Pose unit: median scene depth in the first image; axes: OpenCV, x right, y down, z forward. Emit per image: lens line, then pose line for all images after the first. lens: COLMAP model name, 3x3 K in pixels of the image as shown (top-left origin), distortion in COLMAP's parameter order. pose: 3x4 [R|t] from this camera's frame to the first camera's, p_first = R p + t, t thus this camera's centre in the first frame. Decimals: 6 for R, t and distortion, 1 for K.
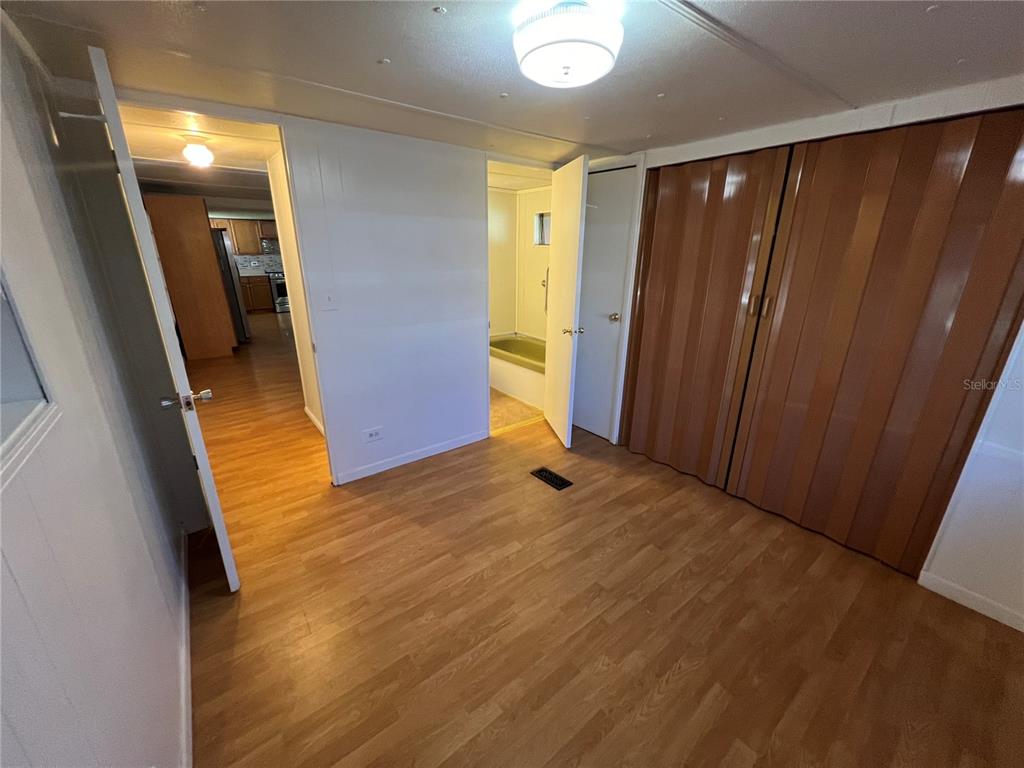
lens RADIAL K [[406.6, 0, 513.5], [0, 406.6, 384.4], [0, 0, 1]] dist [-0.001007, 0.000105]
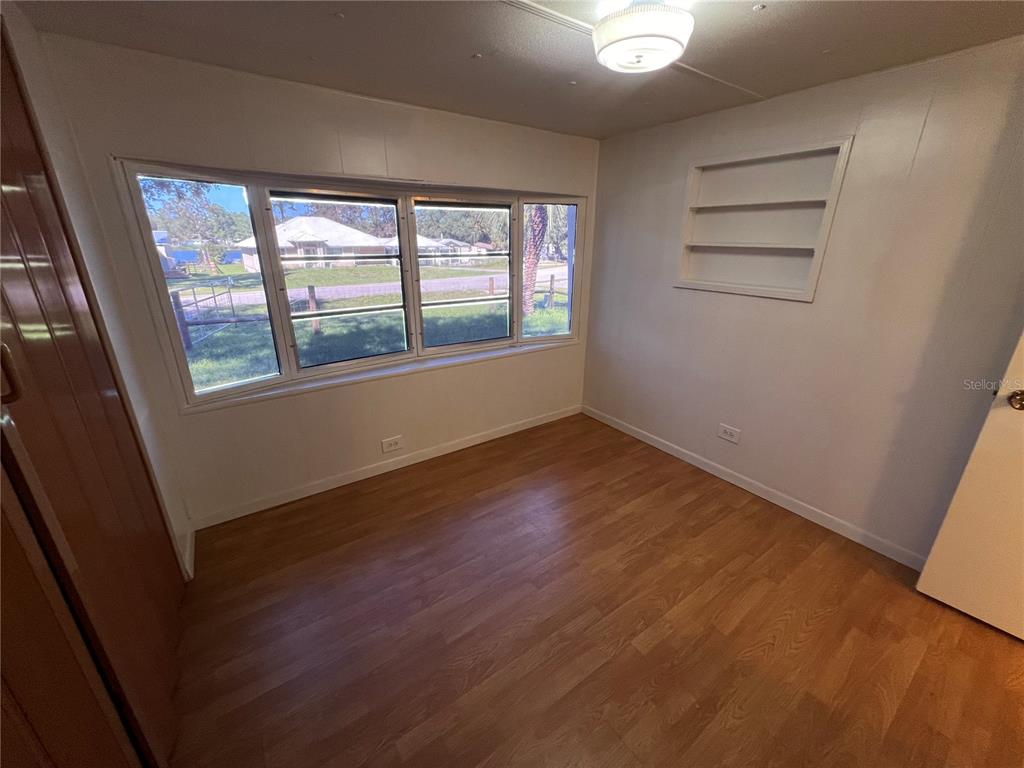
lens RADIAL K [[408.9, 0, 512.1], [0, 408.9, 384.3], [0, 0, 1]] dist [-0.002657, -0.000113]
pose [[-0.998686, -0.032558, 0.039583, 0.216130], [-0.001478, 0.790285, 0.612737, -0.397578], [-0.051232, 0.611873, -0.789295, 1.296383]]
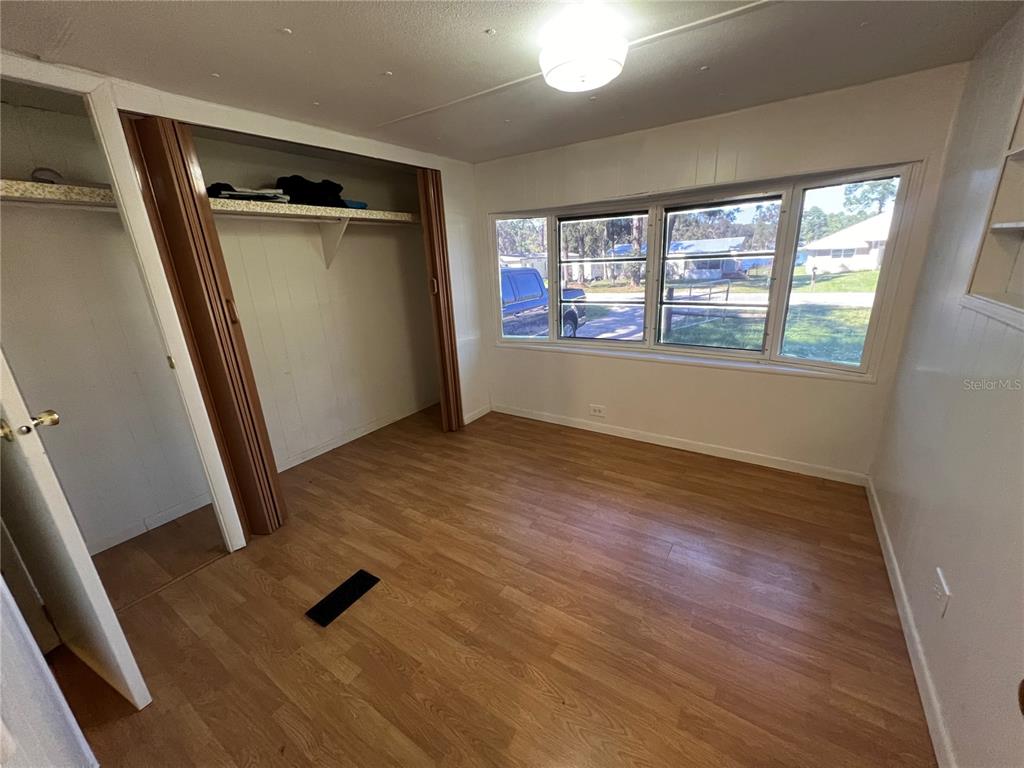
lens RADIAL K [[406.6, 0, 514.9], [0, 406.6, 383.4], [0, 0, 1]] dist [-0.001007, 0.000105]
pose [[-0.321192, -0.281427, 0.904232, -0.624008], [0.338492, 0.857631, 0.387159, -0.278110], [-0.884454, 0.430427, -0.180203, 0.954691]]
